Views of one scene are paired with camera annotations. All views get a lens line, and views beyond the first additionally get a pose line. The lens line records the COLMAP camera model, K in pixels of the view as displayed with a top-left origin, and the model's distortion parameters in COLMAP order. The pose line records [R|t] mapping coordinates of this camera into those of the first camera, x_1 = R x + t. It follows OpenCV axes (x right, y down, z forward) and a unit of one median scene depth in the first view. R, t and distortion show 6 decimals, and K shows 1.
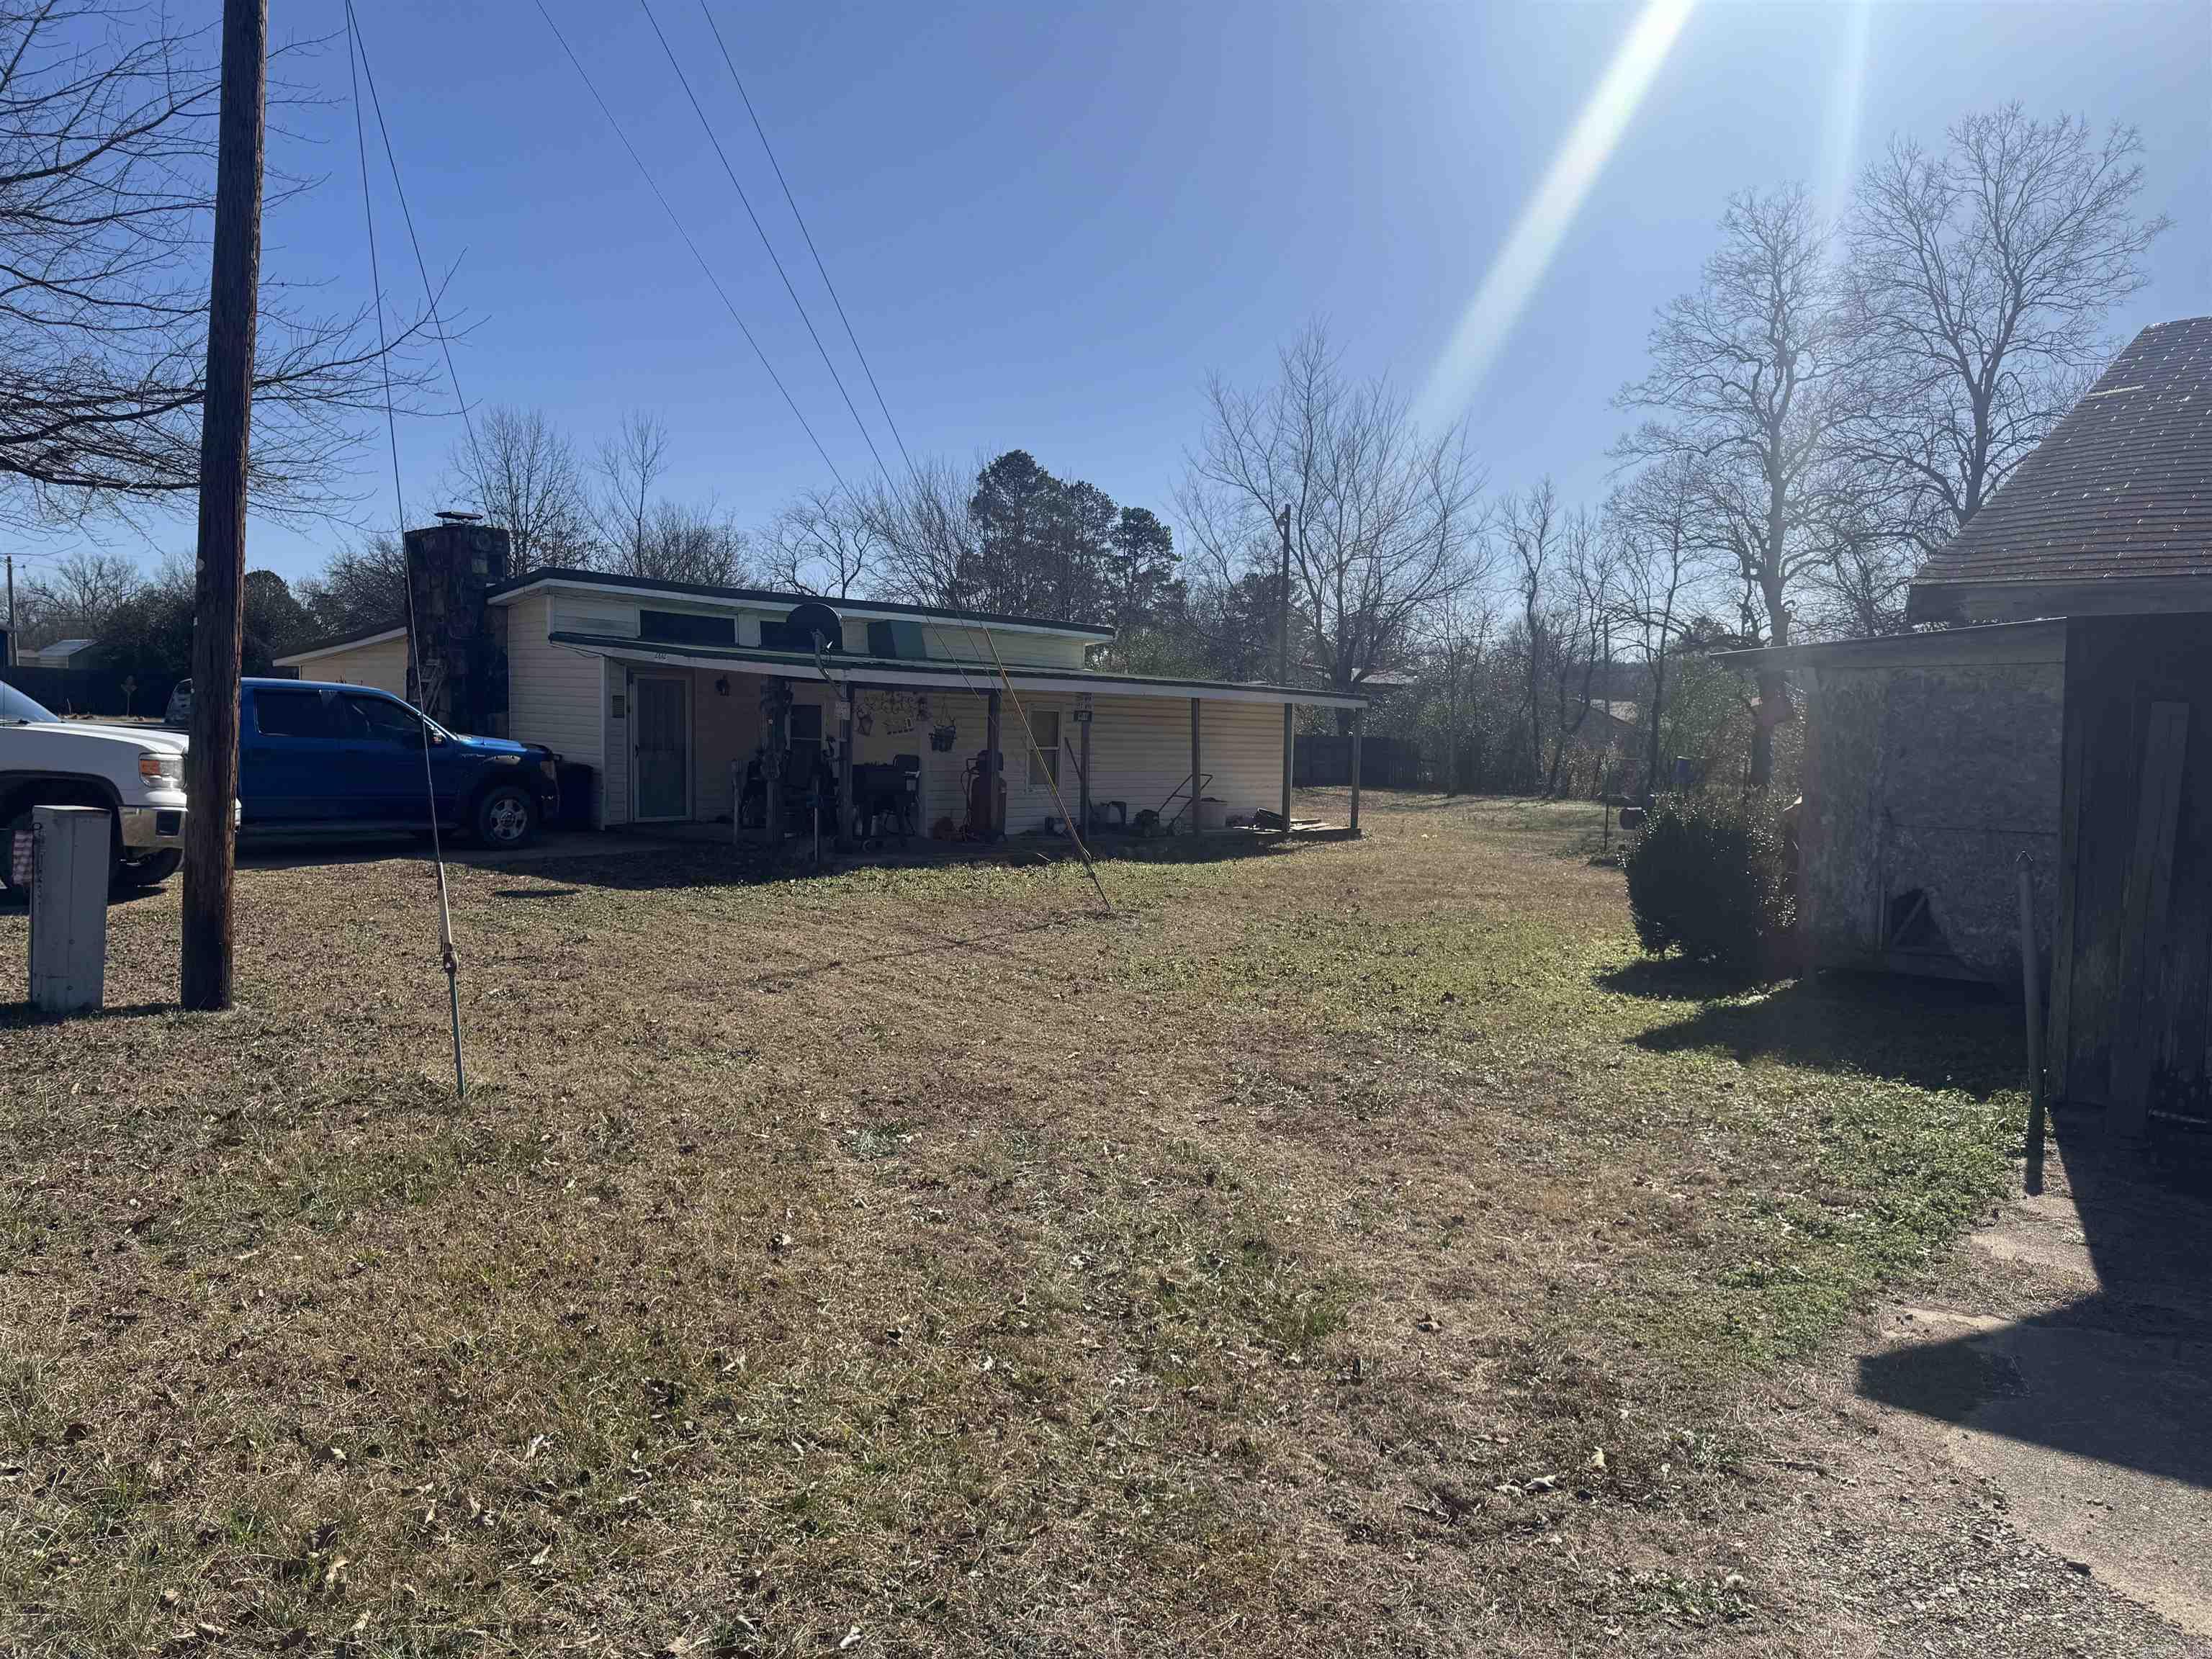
lens RADIAL K [[1547.3, 0, 1104.1], [0, 1547.3, 839.5], [0, 0, 1]] dist [0.085832, -0.113886]
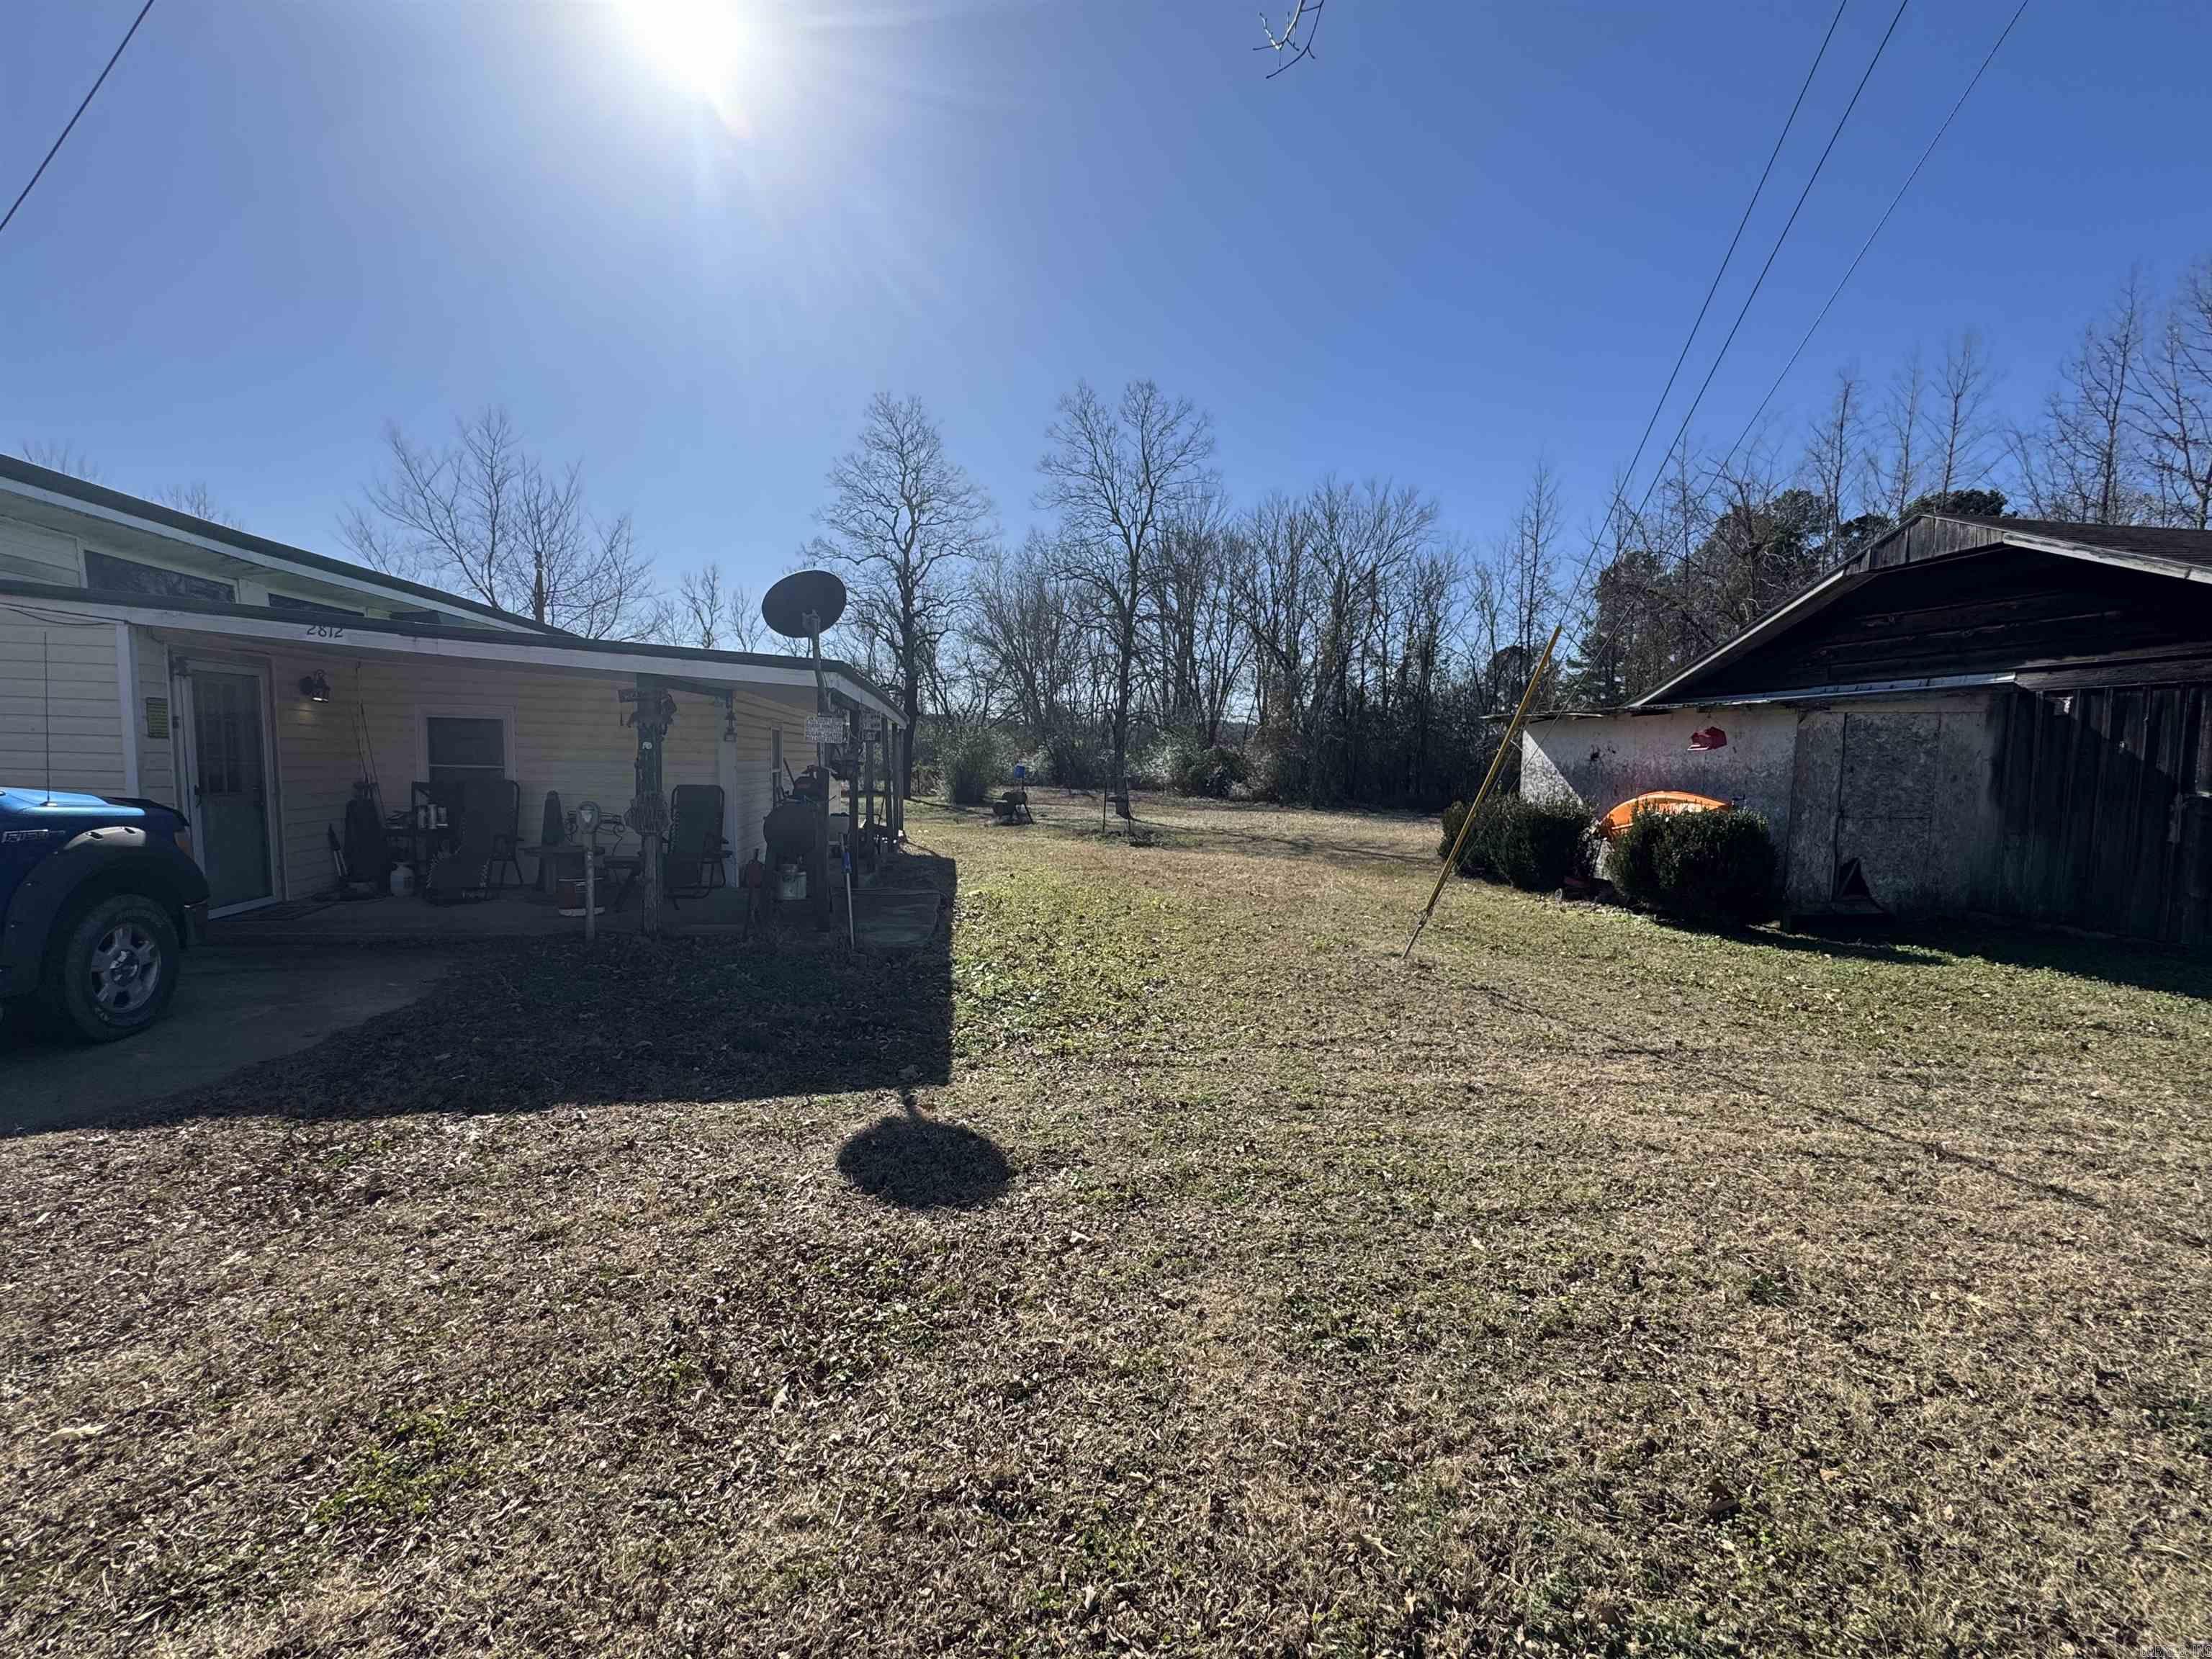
lens RADIAL K [[920.4, 0, 1107.5], [0, 920.4, 832.7], [0, 0, 1]] dist [-0.001296, -0.000078]
pose [[0.640644, -0.074978, 0.764169, -0.350386], [0.053827, 0.997158, 0.052712, -0.044301], [-0.765949, 0.007363, 0.642859, 0.539860]]
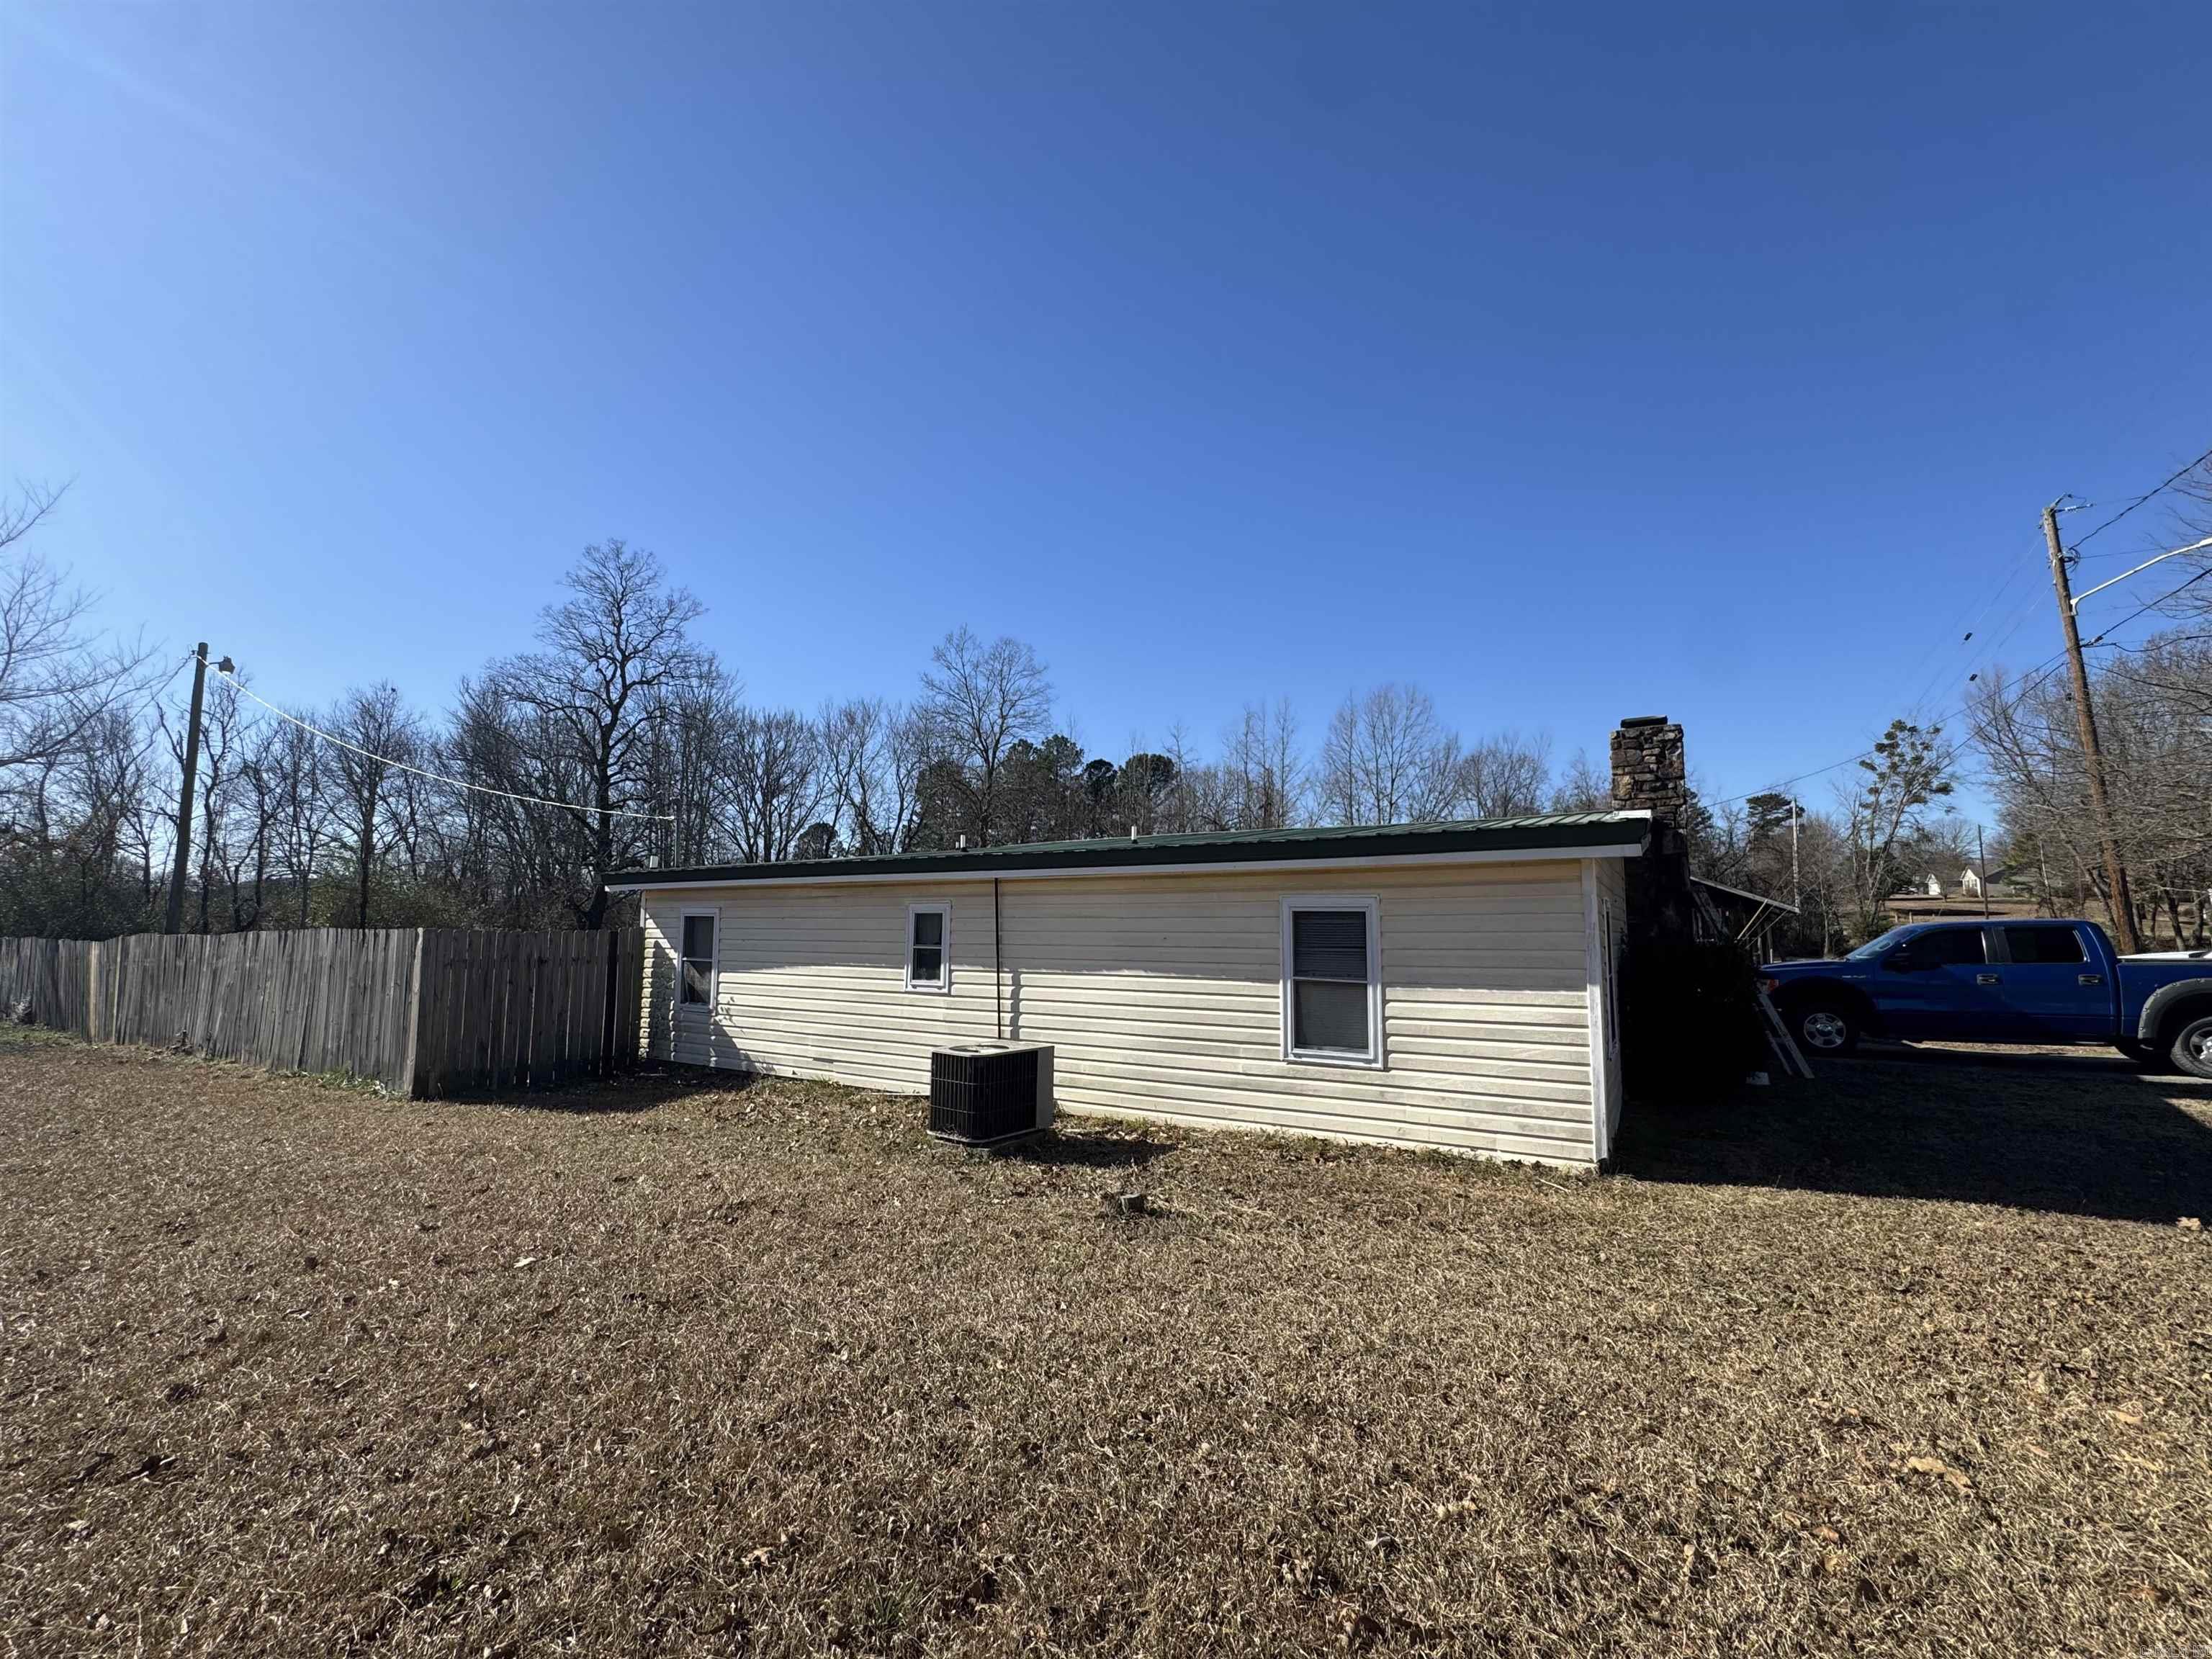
lens RADIAL K [[920.4, 0, 1107.5], [0, 920.4, 832.7], [0, 0, 1]] dist [-0.001296, -0.000078]
pose [[-0.164019, 0.077151, 0.983435, -0.955792], [0.070103, 0.995328, -0.066392, -0.144501], [-0.983963, 0.058052, -0.168662, 1.521214]]
